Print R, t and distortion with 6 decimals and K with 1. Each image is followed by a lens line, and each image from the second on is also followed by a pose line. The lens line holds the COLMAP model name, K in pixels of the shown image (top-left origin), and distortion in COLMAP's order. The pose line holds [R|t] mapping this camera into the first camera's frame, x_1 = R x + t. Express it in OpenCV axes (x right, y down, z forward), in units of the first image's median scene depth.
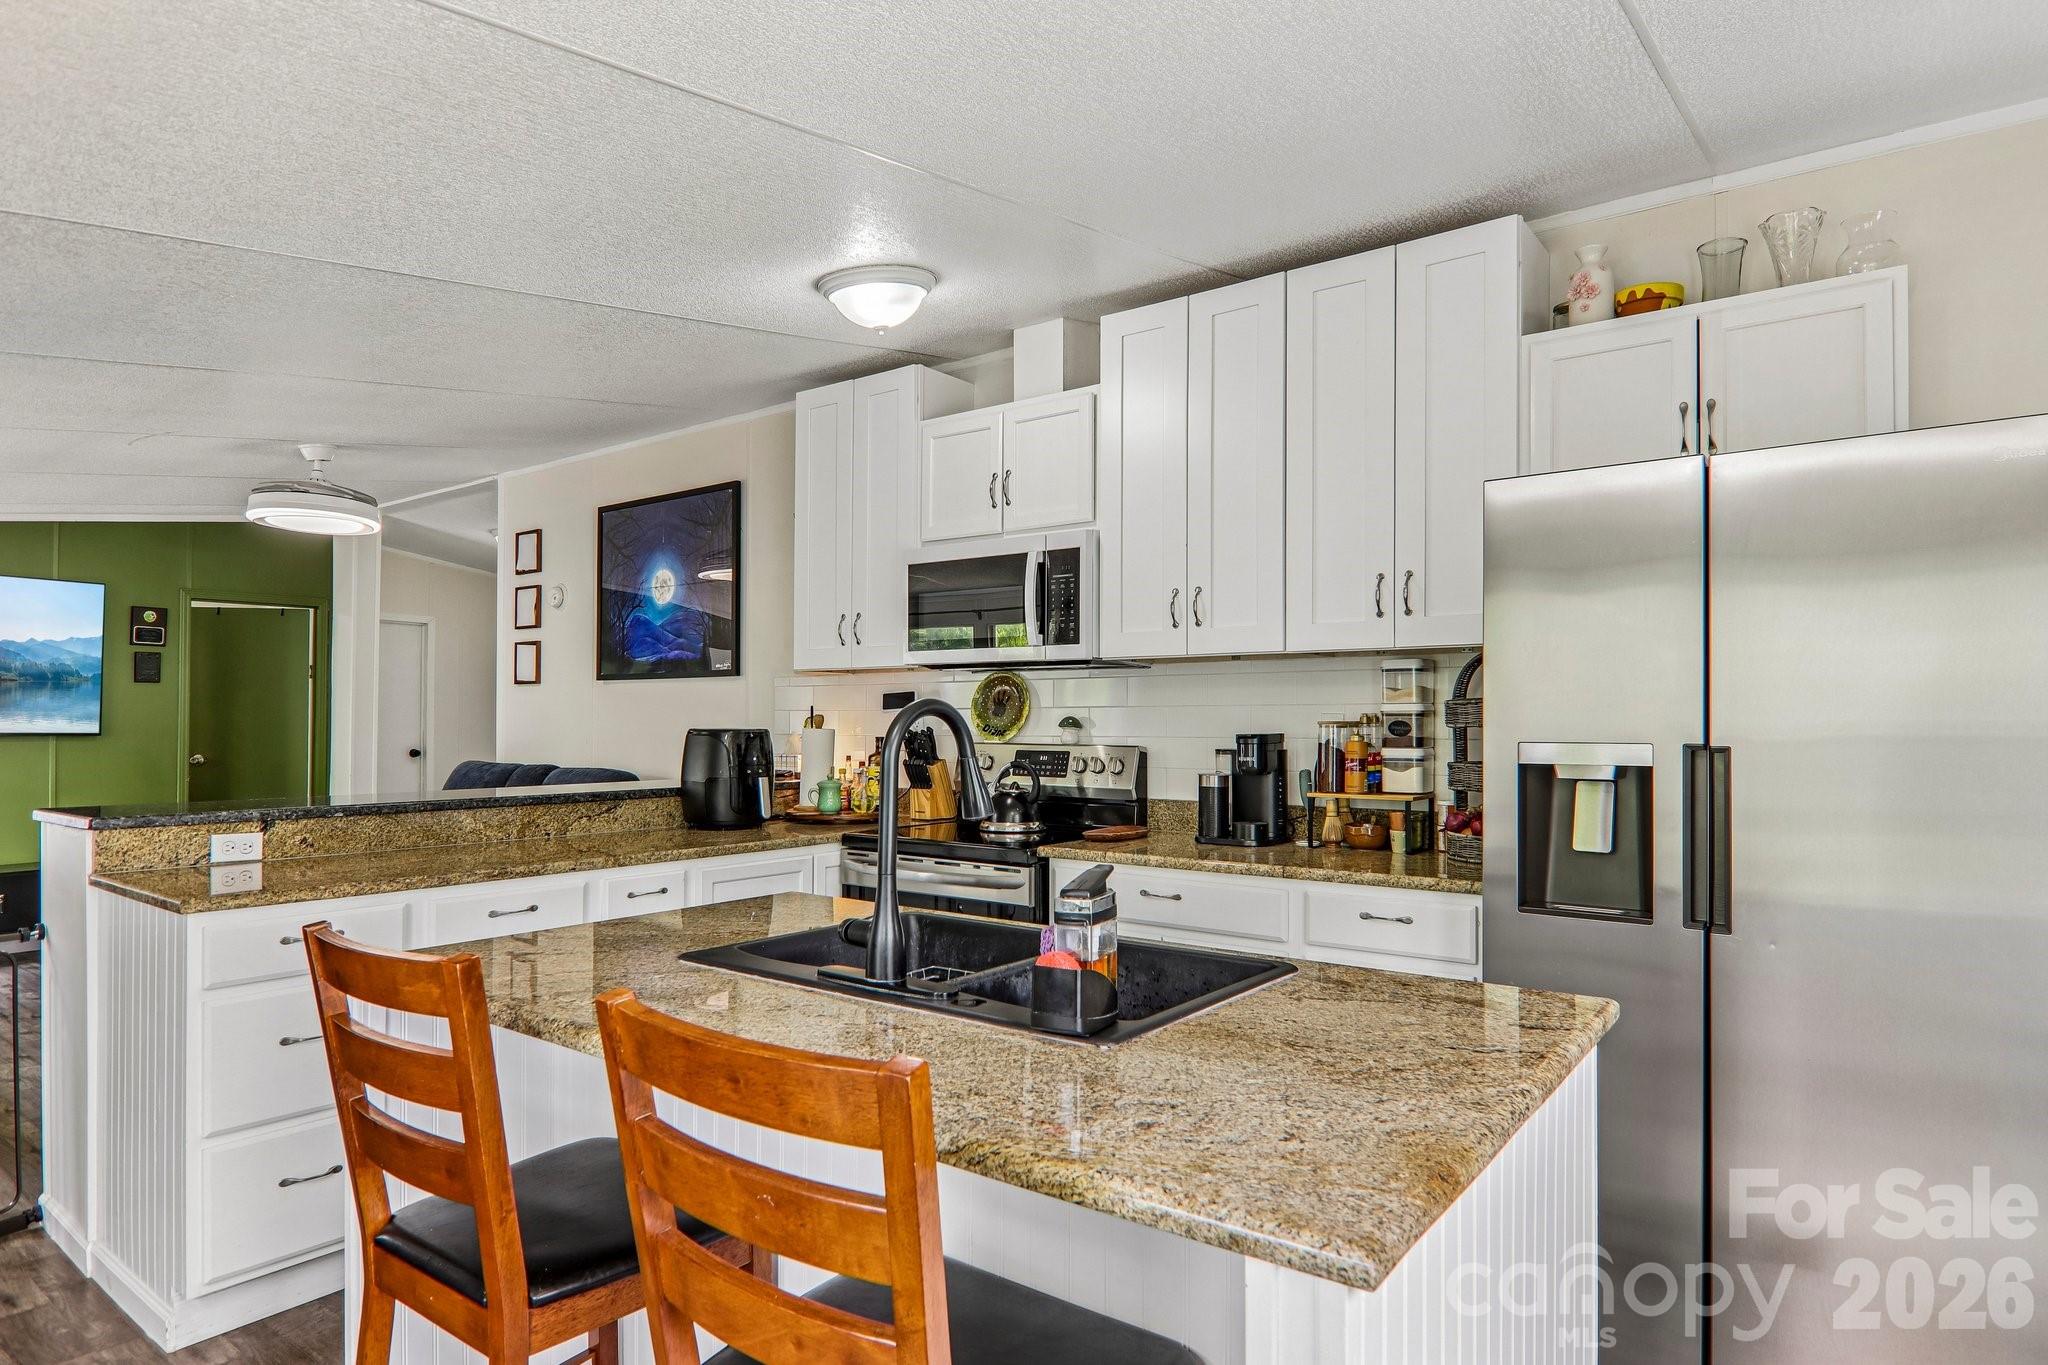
lens RADIAL K [[1154.2, 0, 1045.9], [0, 1154.2, 682.2], [0, 0, 1]] dist [0.012182, -0.021907]
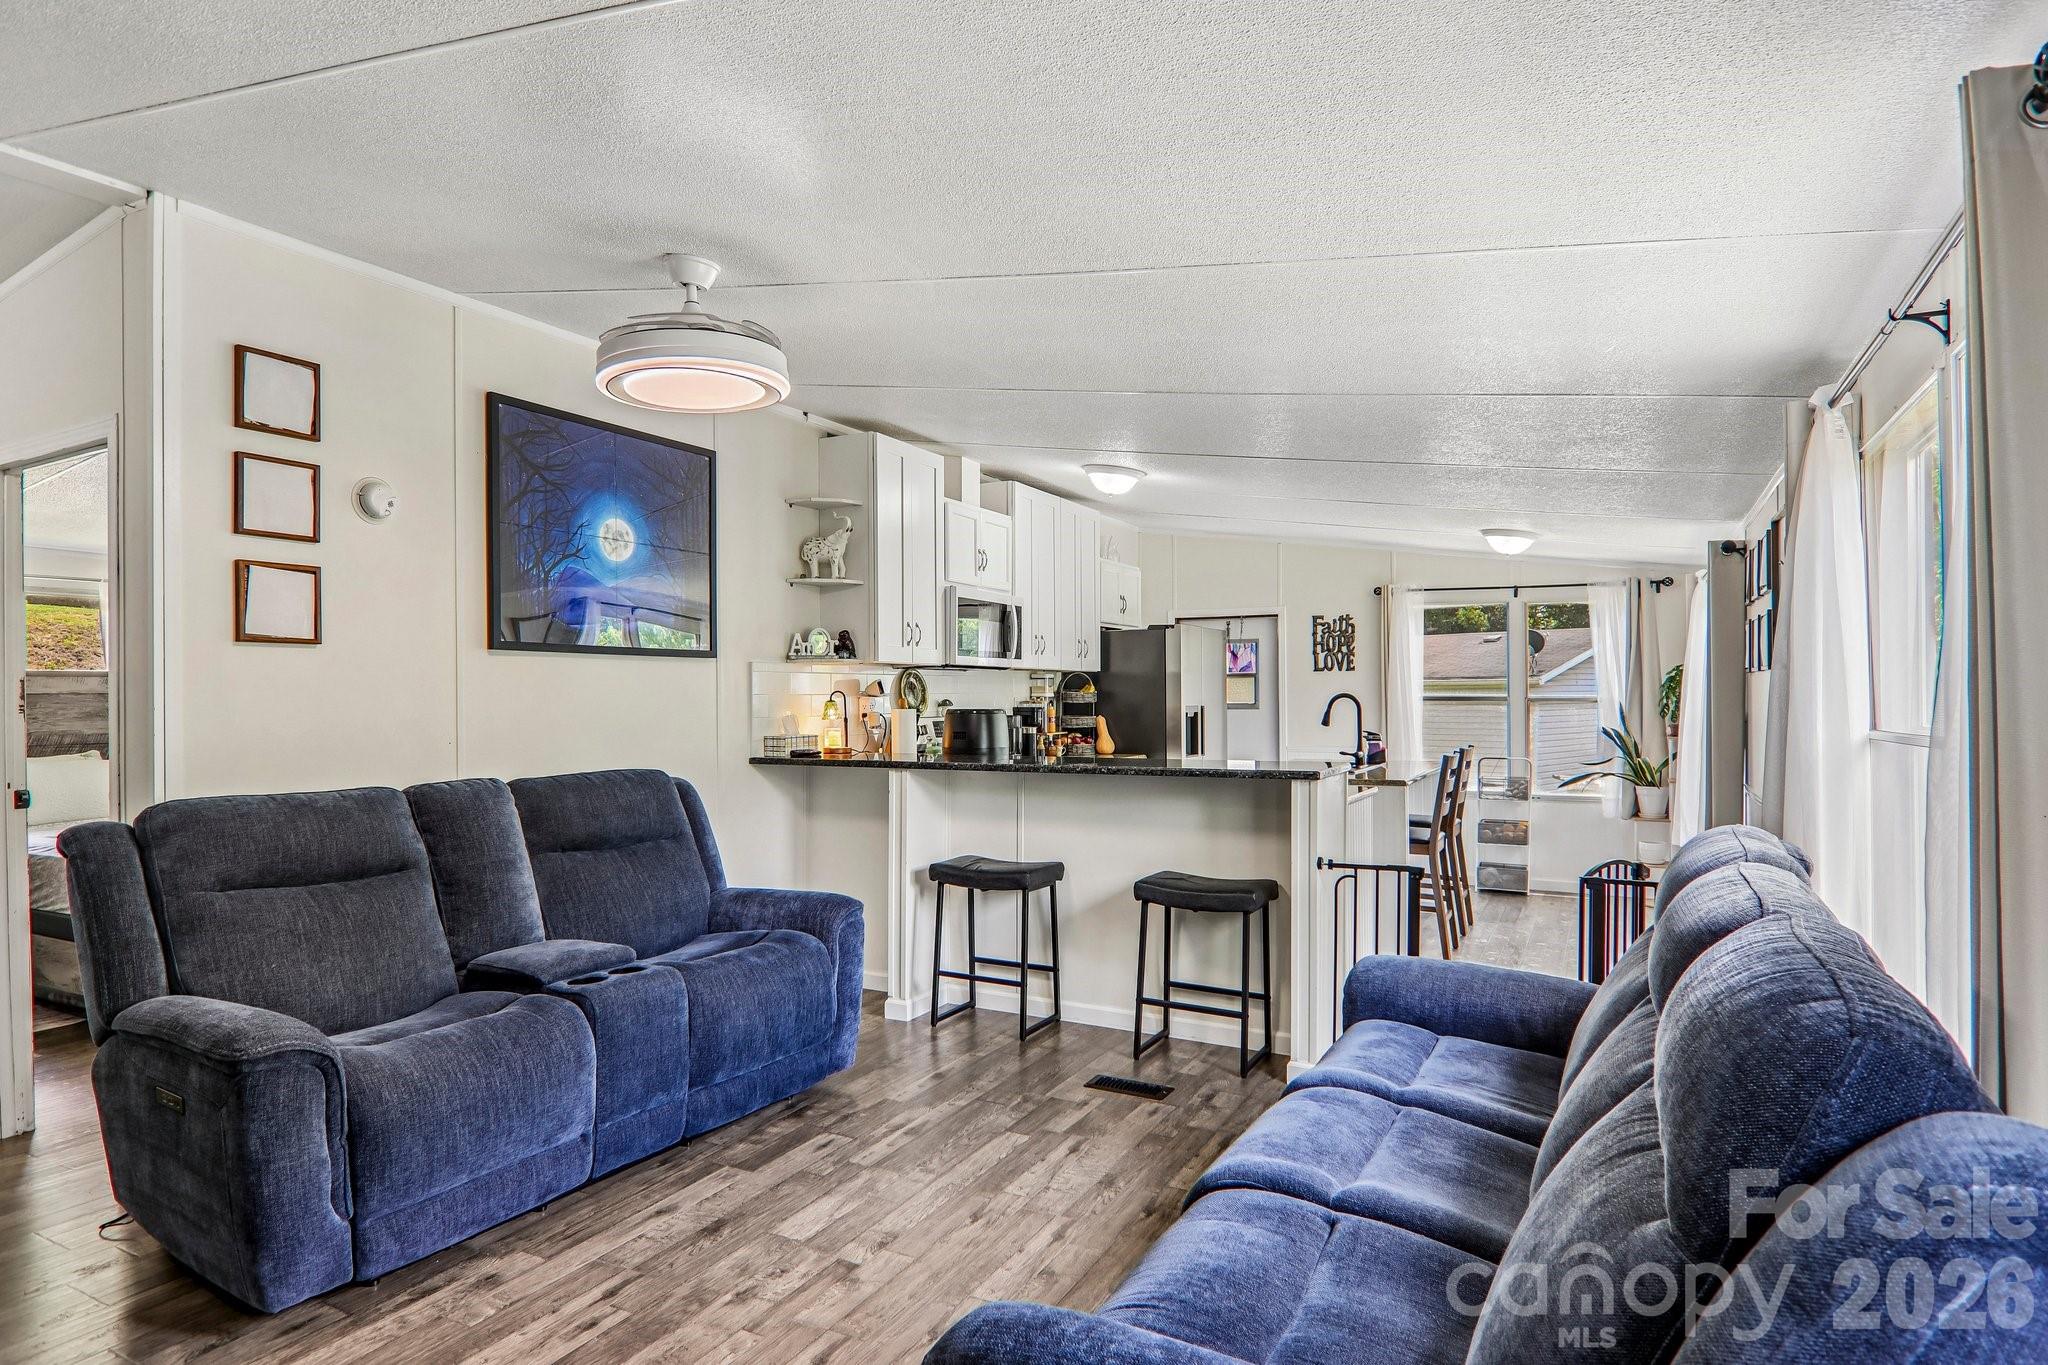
lens RADIAL K [[1154.2, 0, 1019.0], [0, 1154.2, 733.9], [0, 0, 1]] dist [0.012182, -0.021907]
pose [[-0.159132, -0.030030, 0.986800, -1.781126], [-0.024440, 0.999351, 0.026471, 0.036095], [-0.986955, -0.019905, -0.159763, 1.292513]]
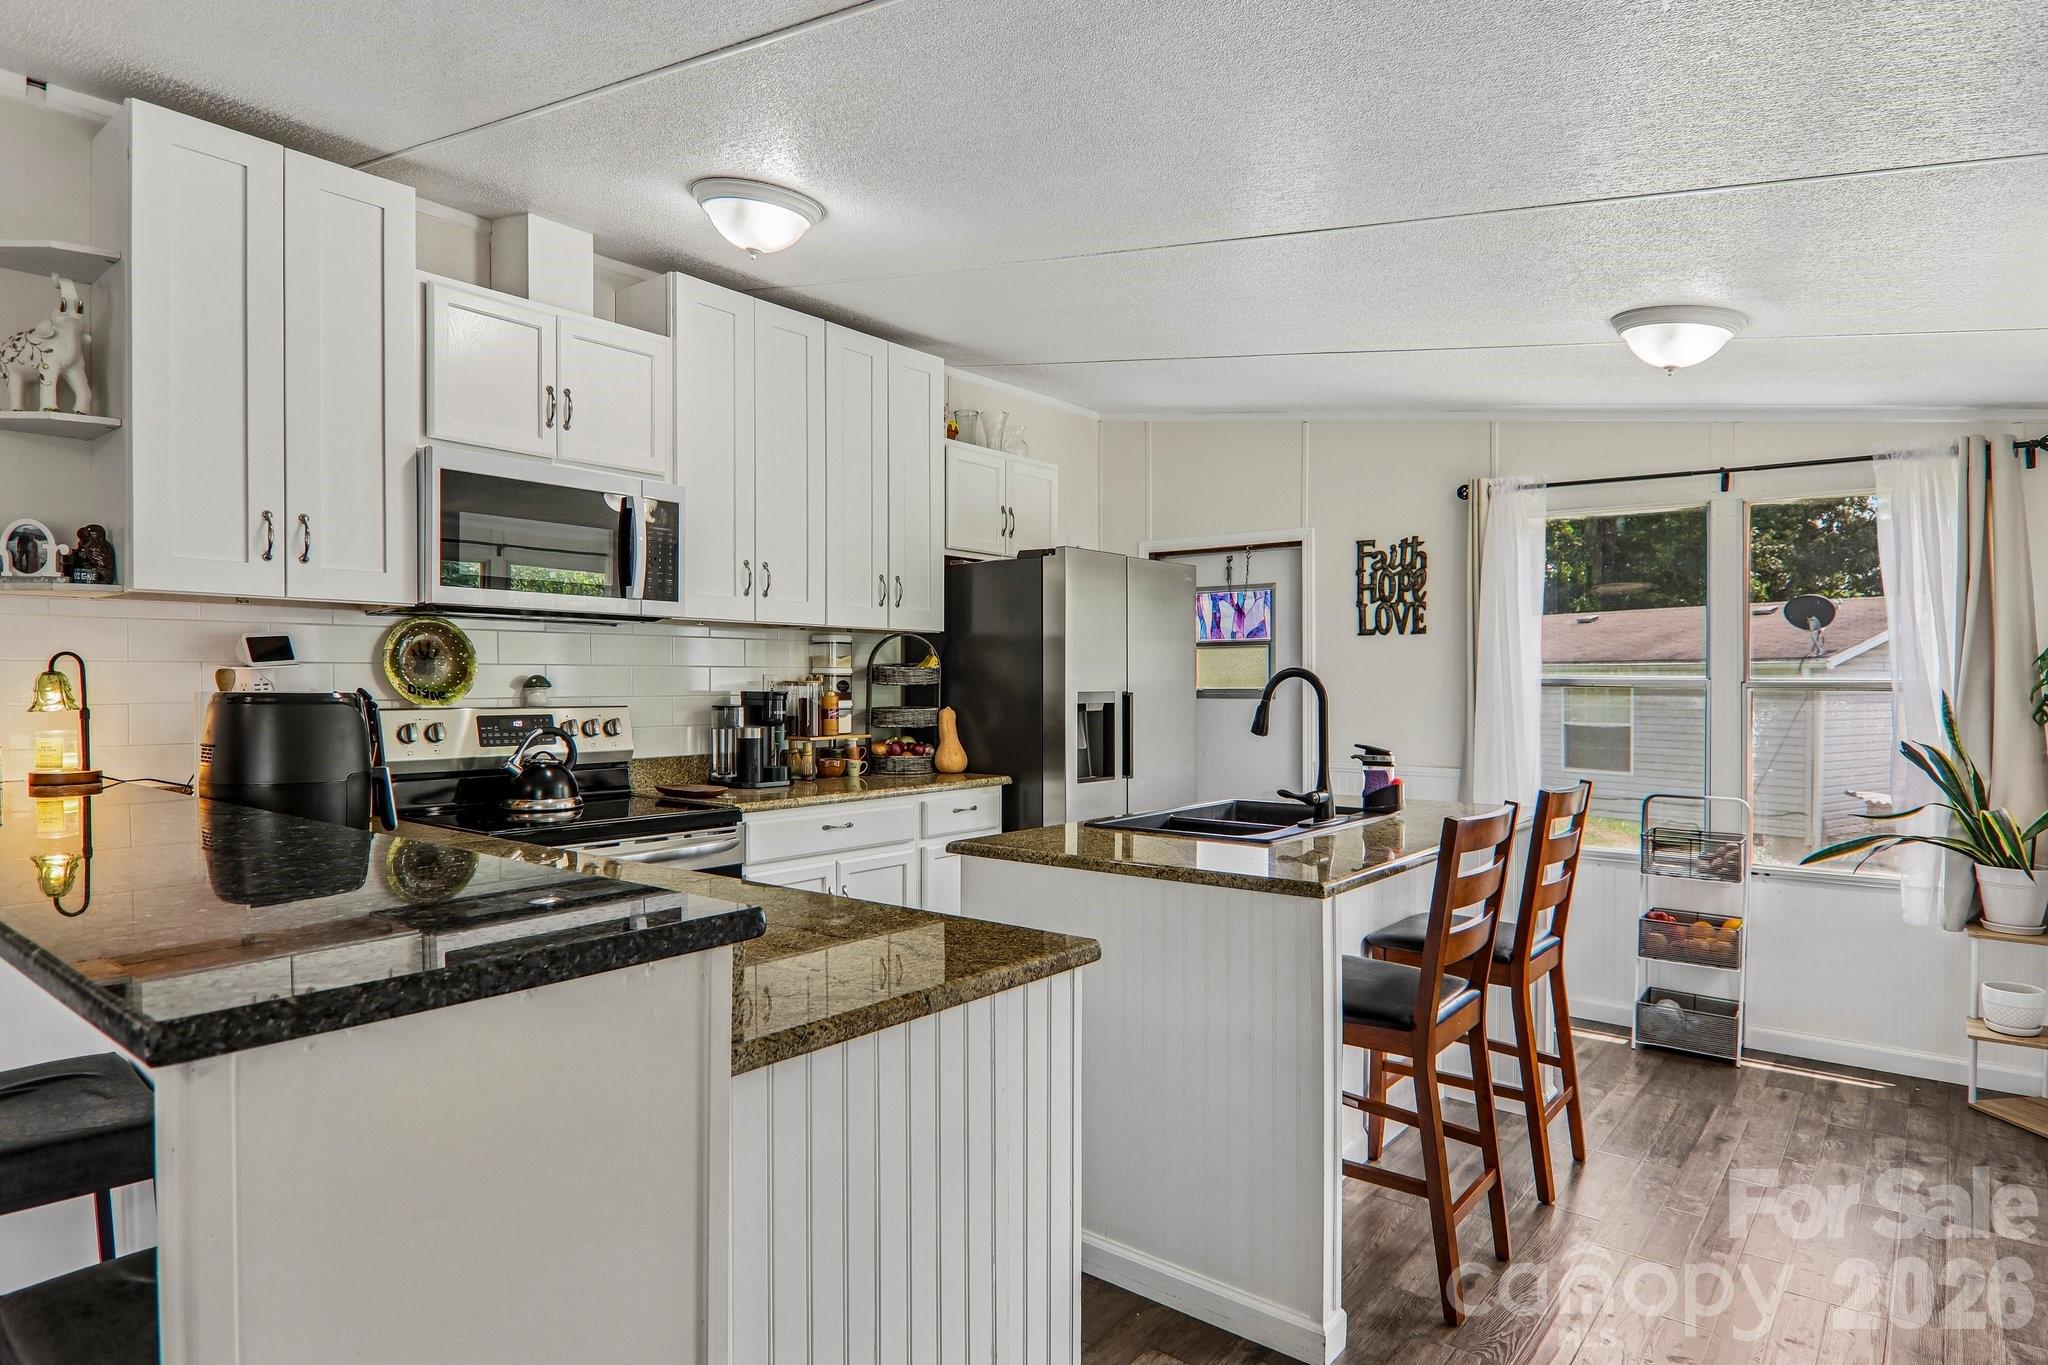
lens RADIAL K [[1154.2, 0, 1019.1], [0, 1154.2, 701.5], [0, 0, 1]] dist [0.012182, -0.021907]
pose [[0.038288, -0.016407, 0.999132, -0.945062], [-0.031875, 0.999336, 0.017631, 0.024706], [-0.998758, -0.032522, 0.037739, 0.667089]]
